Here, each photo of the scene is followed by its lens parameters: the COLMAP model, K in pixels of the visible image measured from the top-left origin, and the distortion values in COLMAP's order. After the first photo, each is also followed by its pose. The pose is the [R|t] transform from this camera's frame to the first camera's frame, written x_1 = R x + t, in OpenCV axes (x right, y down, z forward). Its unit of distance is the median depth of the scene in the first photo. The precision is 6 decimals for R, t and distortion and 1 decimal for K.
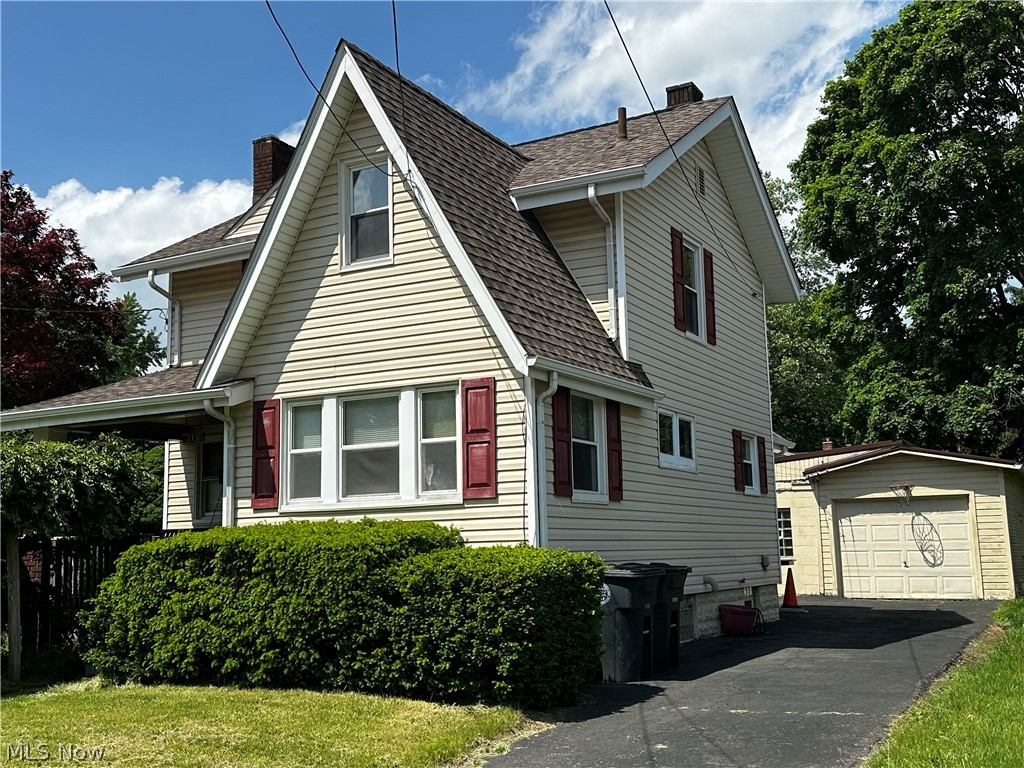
lens RADIAL K [[1103.2, 0, 508.3], [0, 1103.2, 380.2], [0, 0, 1]] dist [0.084704, 0.000000]
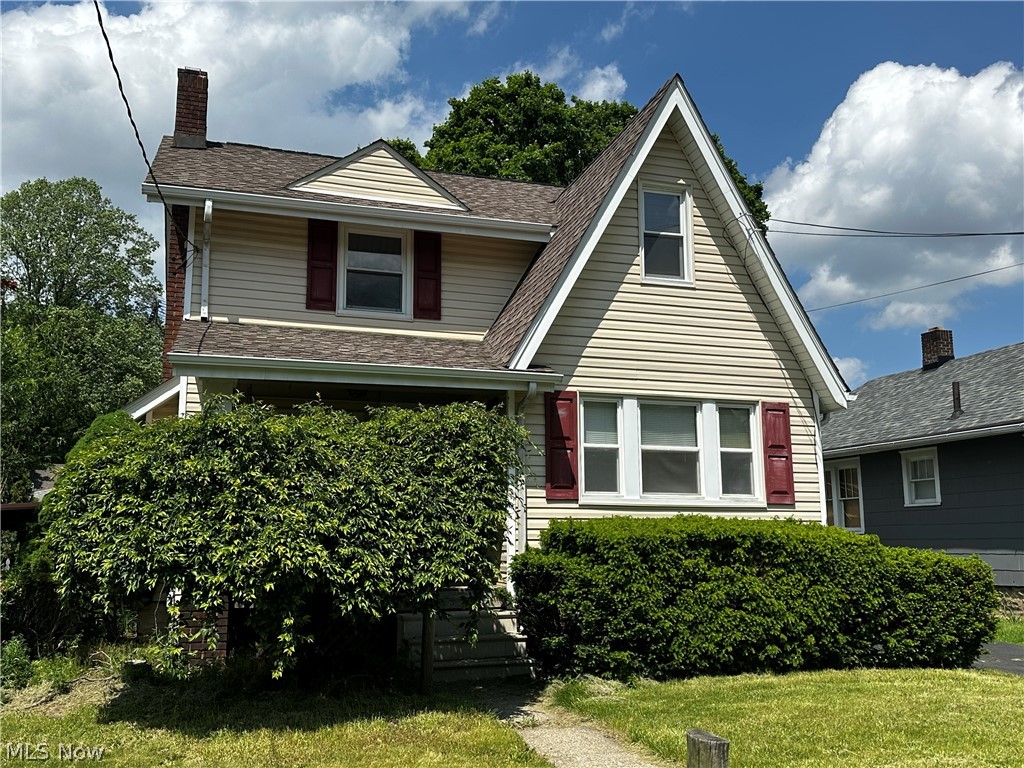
lens RADIAL K [[950.5, 0, 510.2], [0, 950.5, 385.8], [0, 0, 1]] dist [0.041719, 0.000000]
pose [[0.687218, 0.139223, 0.712986, -0.910156], [-0.123706, 0.989556, -0.073993, 0.087418], [-0.715841, -0.037352, 0.697263, 0.464070]]
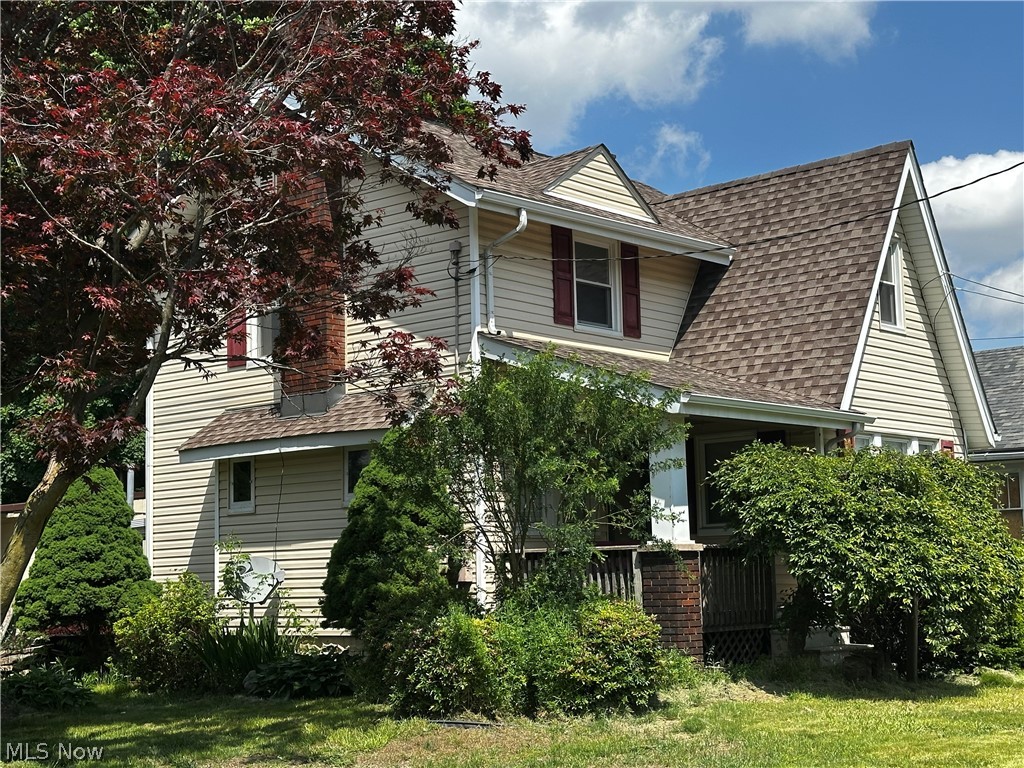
lens RADIAL K [[1585.4, 0, 512.8], [0, 1585.4, 382.5], [0, 0, 1]] dist [-0.010385, 0.000000]
pose [[0.232403, 0.136755, 0.962957, -1.910705], [-0.134126, 0.985113, -0.107531, 0.196520], [-0.963327, -0.104167, 0.247286, 0.988579]]
